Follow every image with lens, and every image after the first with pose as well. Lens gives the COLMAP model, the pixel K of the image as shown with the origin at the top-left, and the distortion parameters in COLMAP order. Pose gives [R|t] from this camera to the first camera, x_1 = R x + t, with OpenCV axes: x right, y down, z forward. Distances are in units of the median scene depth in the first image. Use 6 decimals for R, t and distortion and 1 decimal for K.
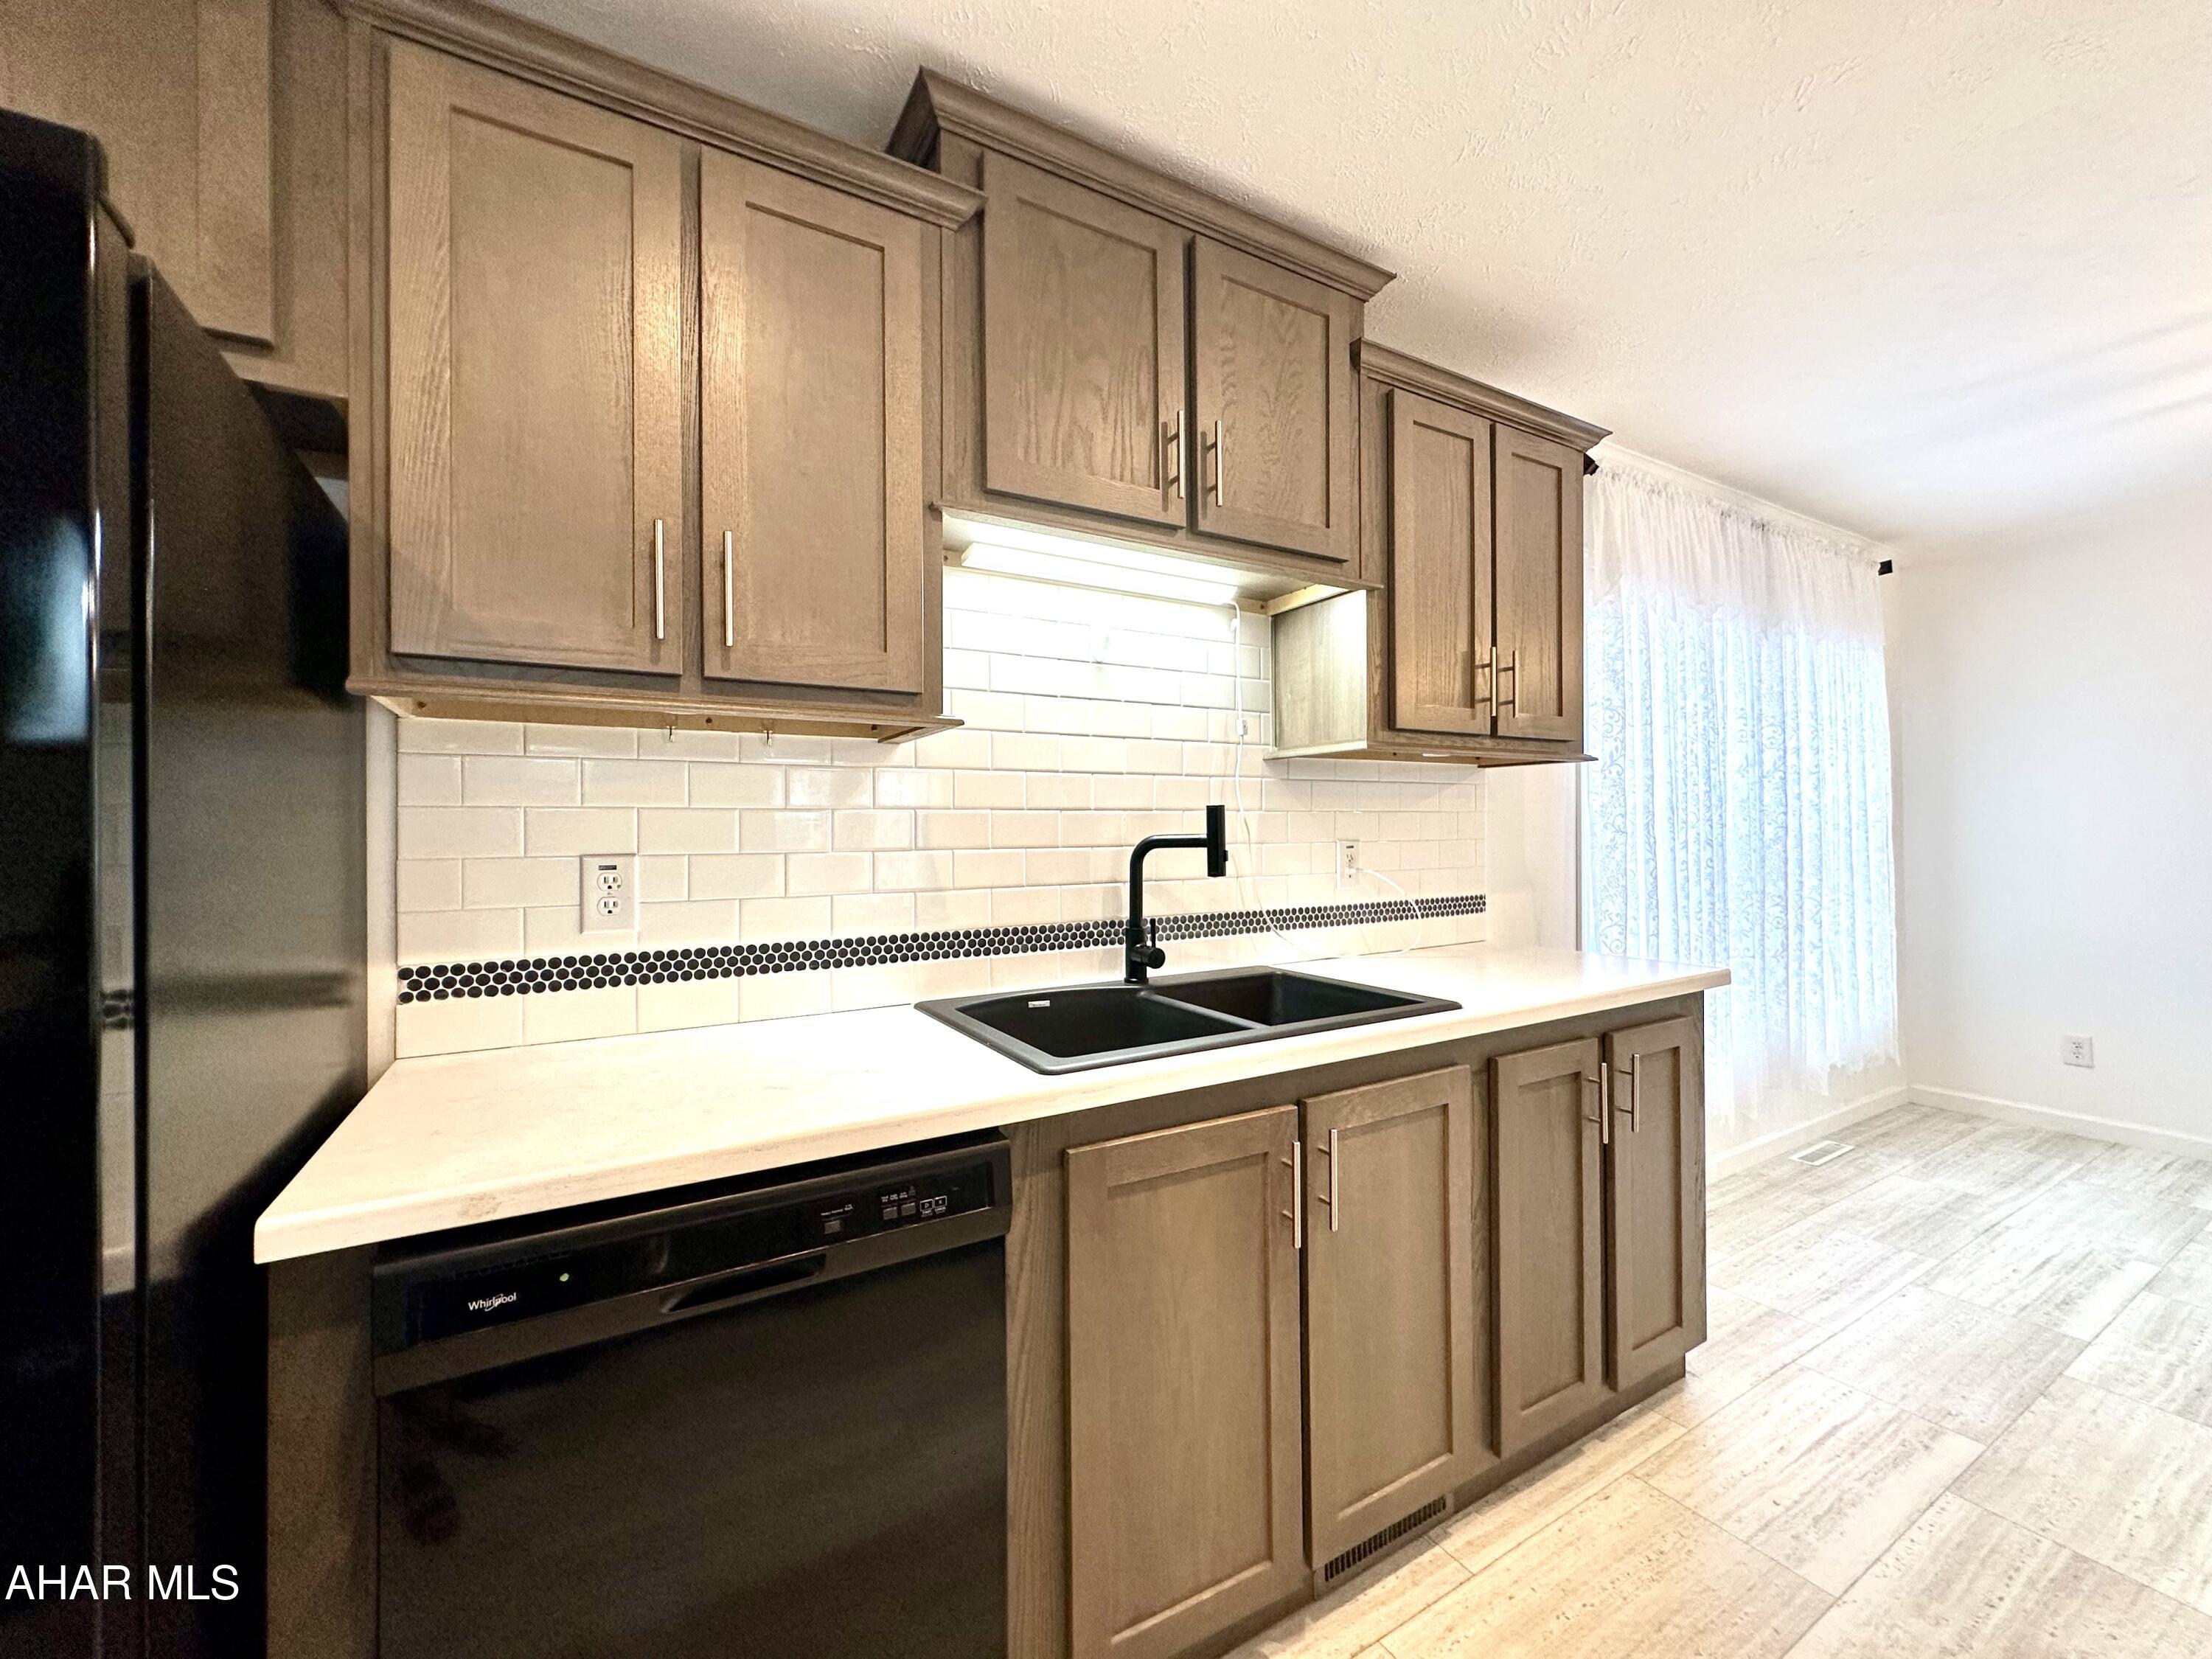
lens RADIAL K [[882.2, 0, 1108.6], [0, 882.2, 826.6], [0, 0, 1]] dist [-0.004635, 0.001406]
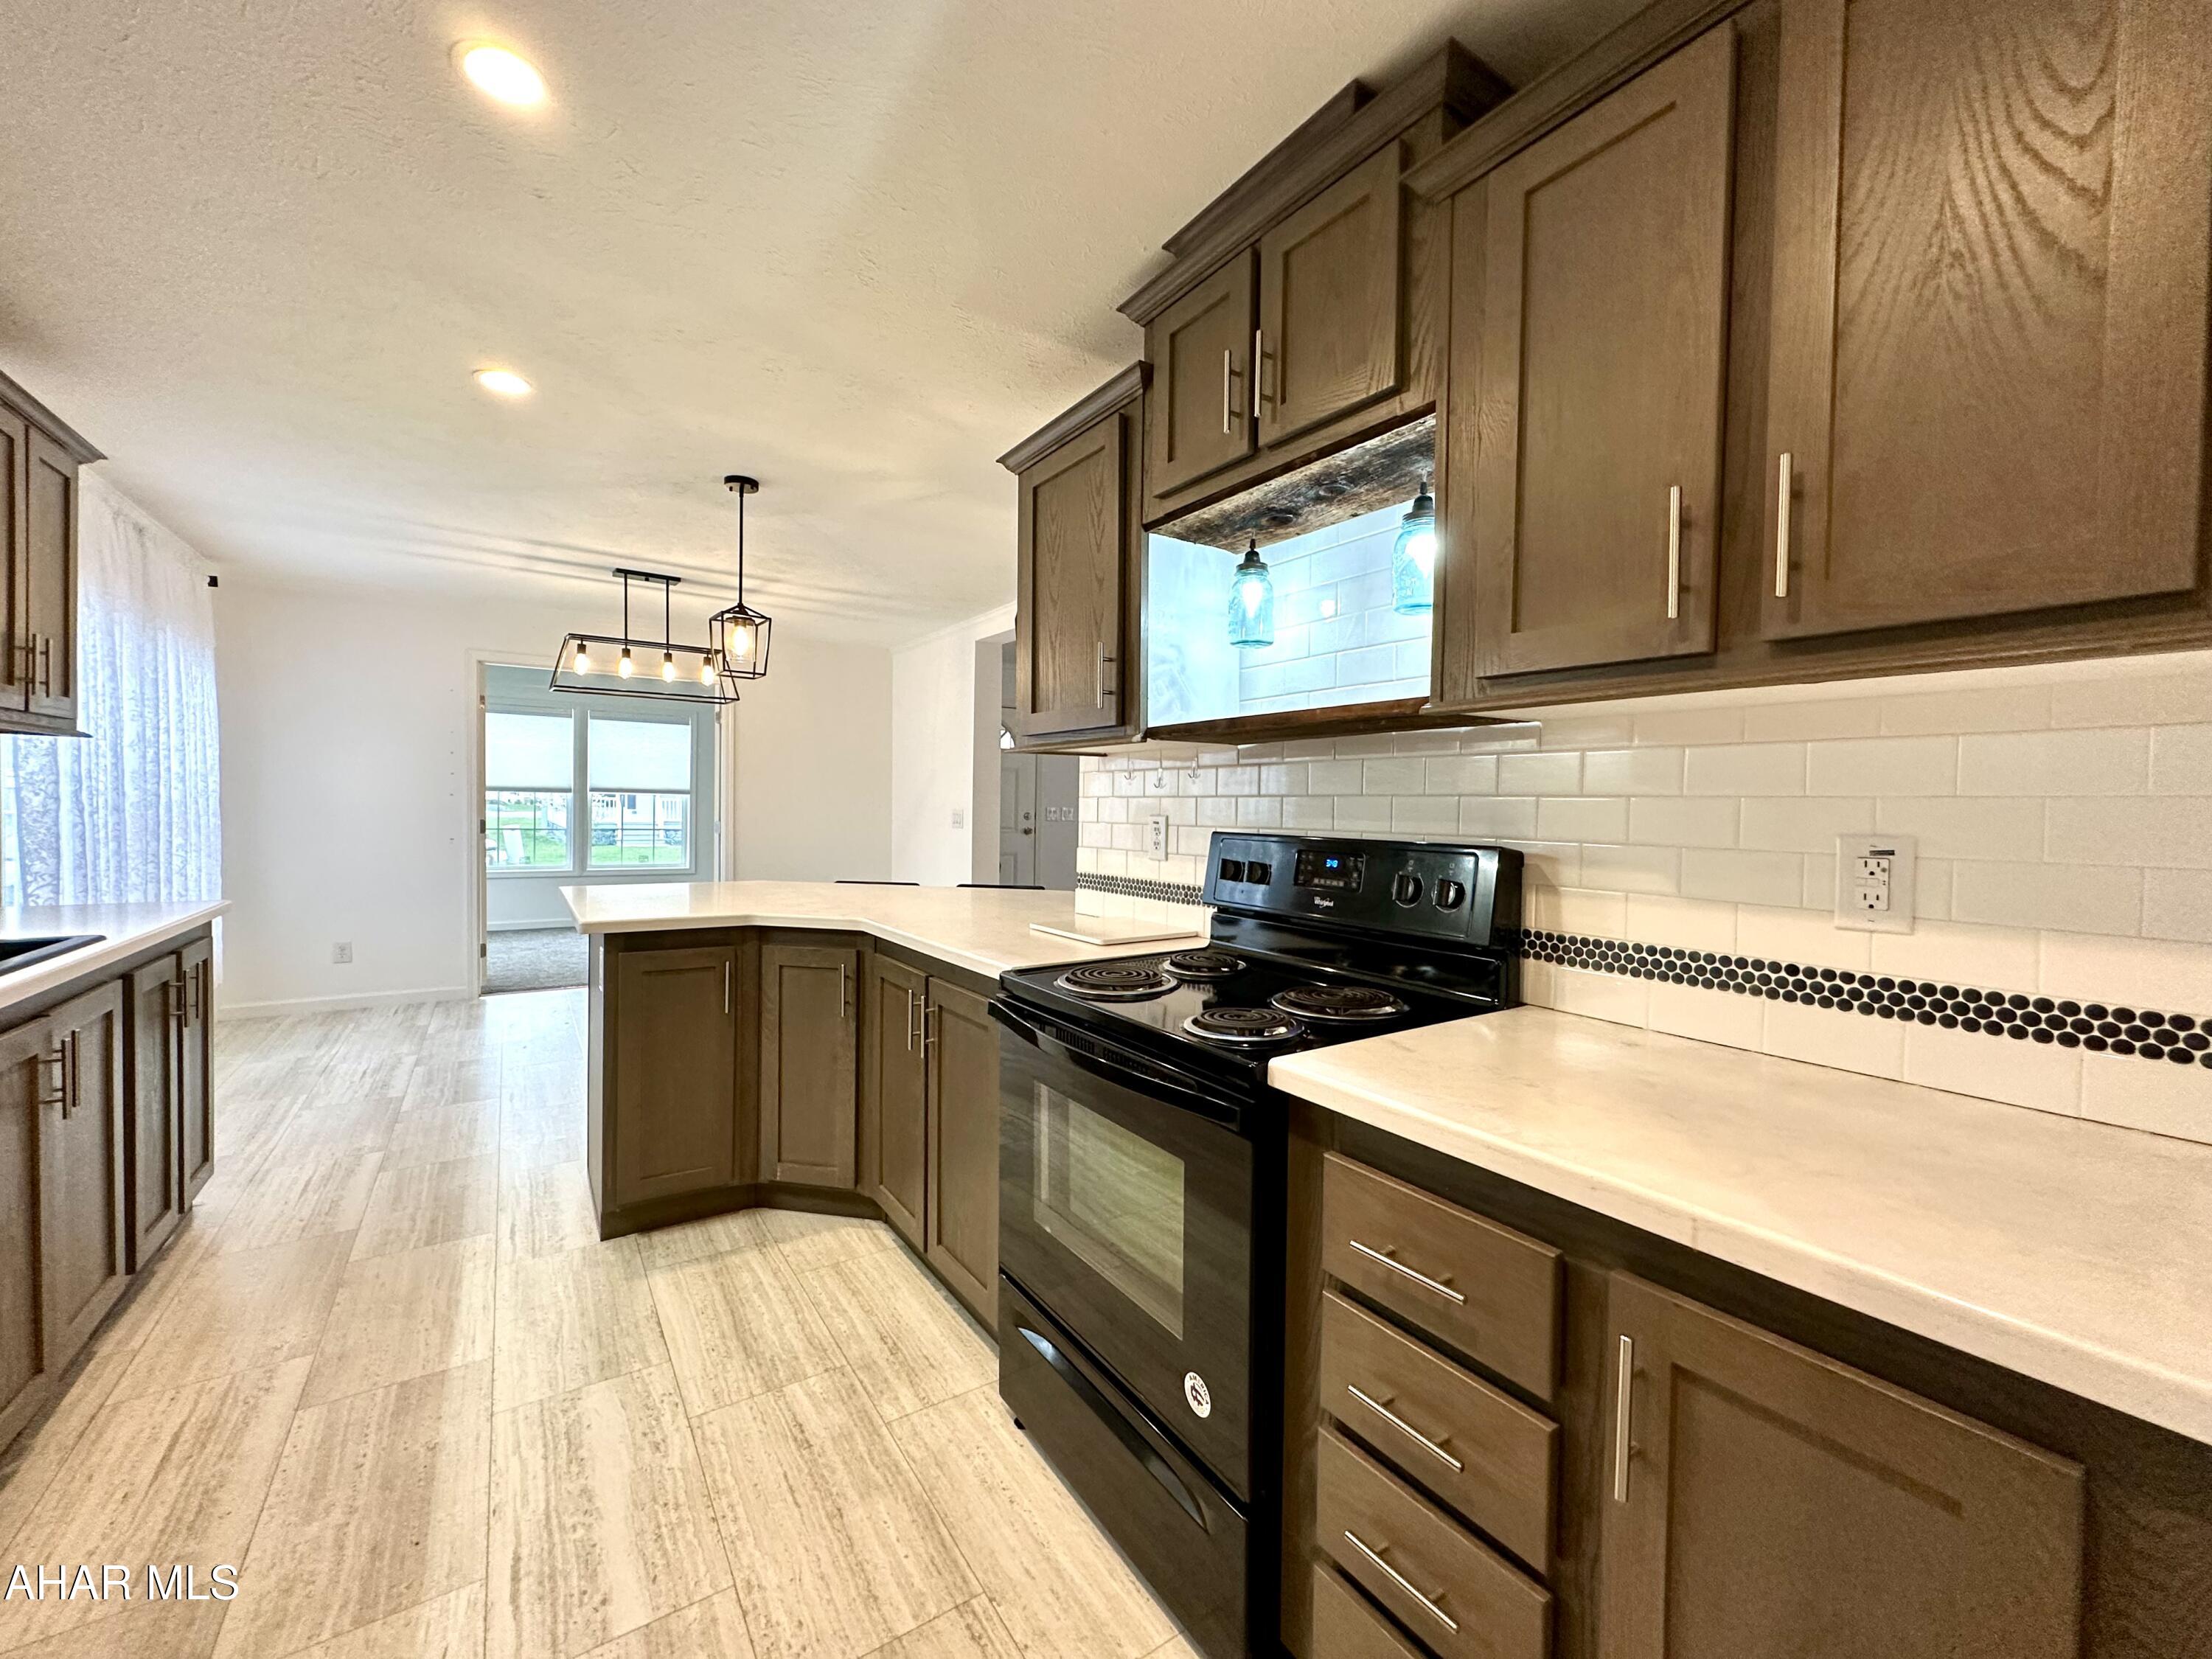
lens RADIAL K [[882.2, 0, 1103.2], [0, 882.2, 827.7], [0, 0, 1]] dist [-0.004635, 0.001406]
pose [[-0.063672, -0.018314, 0.997803, -0.765801], [-0.022832, 0.999597, 0.016890, -0.007923], [-0.997710, -0.021706, -0.064064, -0.285494]]
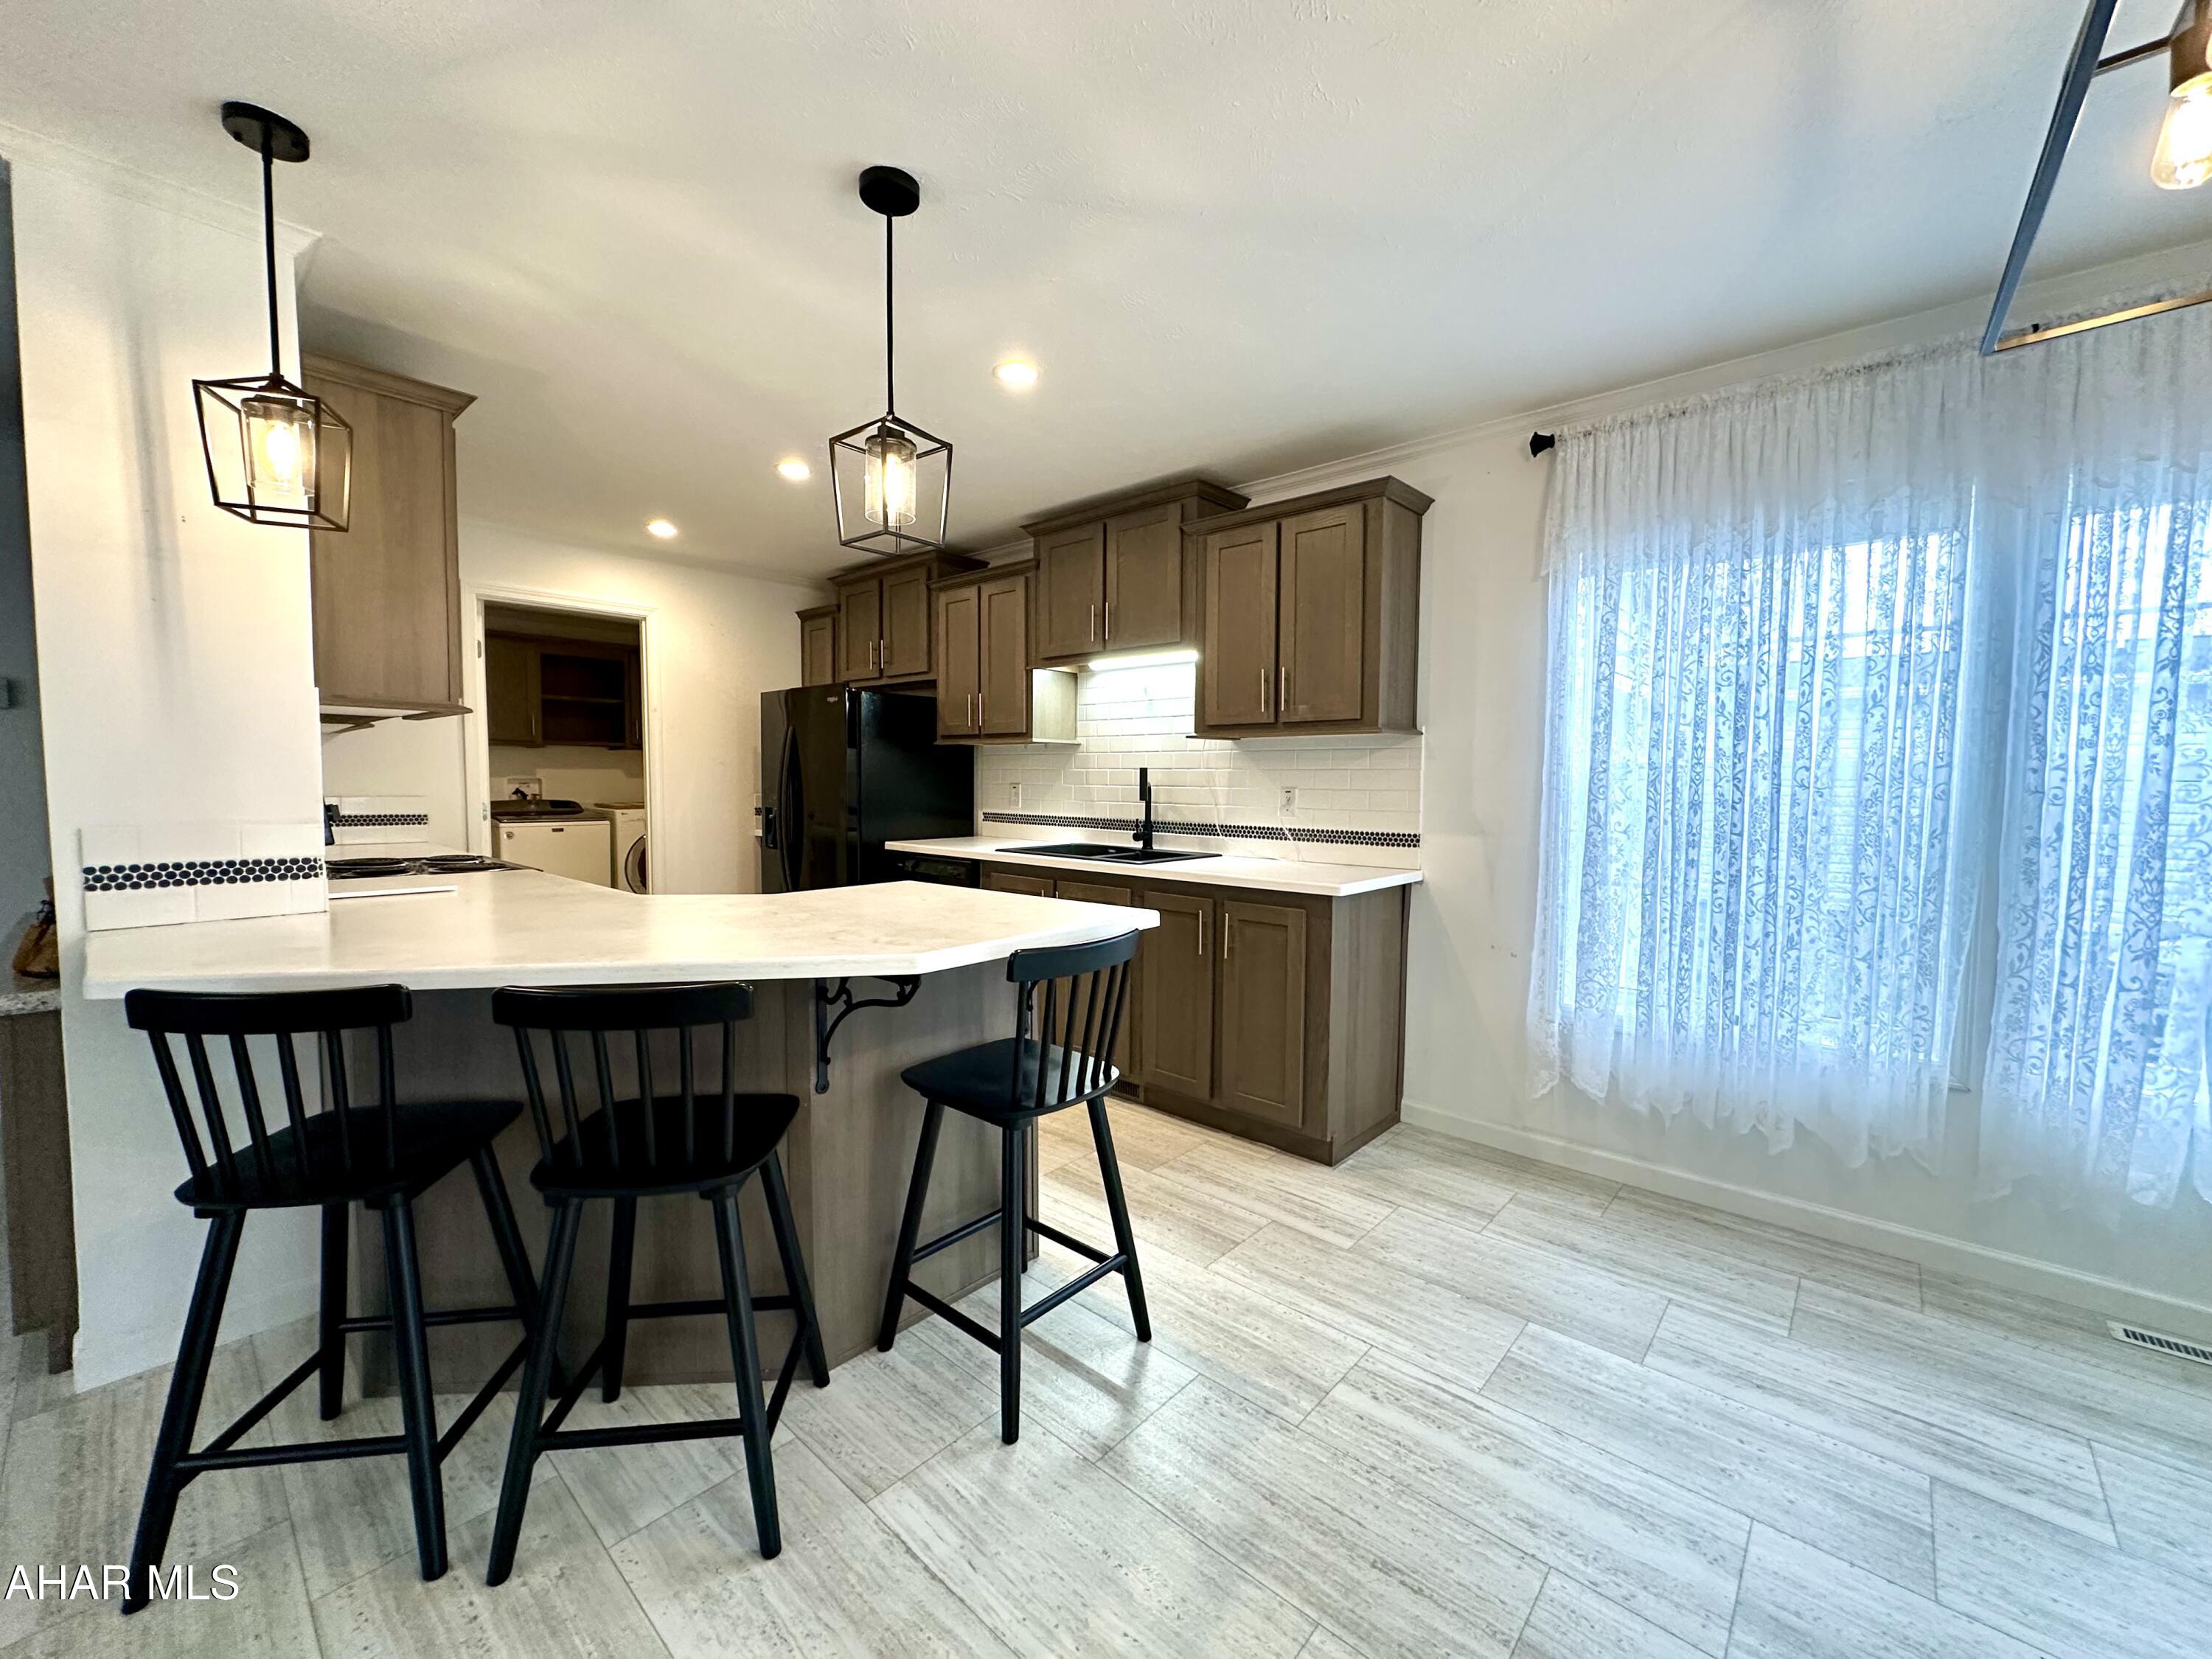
lens RADIAL K [[882.2, 0, 1106.5], [0, 882.2, 829.3], [0, 0, 1]] dist [-0.004635, 0.001406]
pose [[0.303679, 0.066717, -0.950436, 1.908325], [-0.005381, 0.997650, 0.068312, -0.019034], [0.952759, -0.015631, 0.303325, 0.229916]]
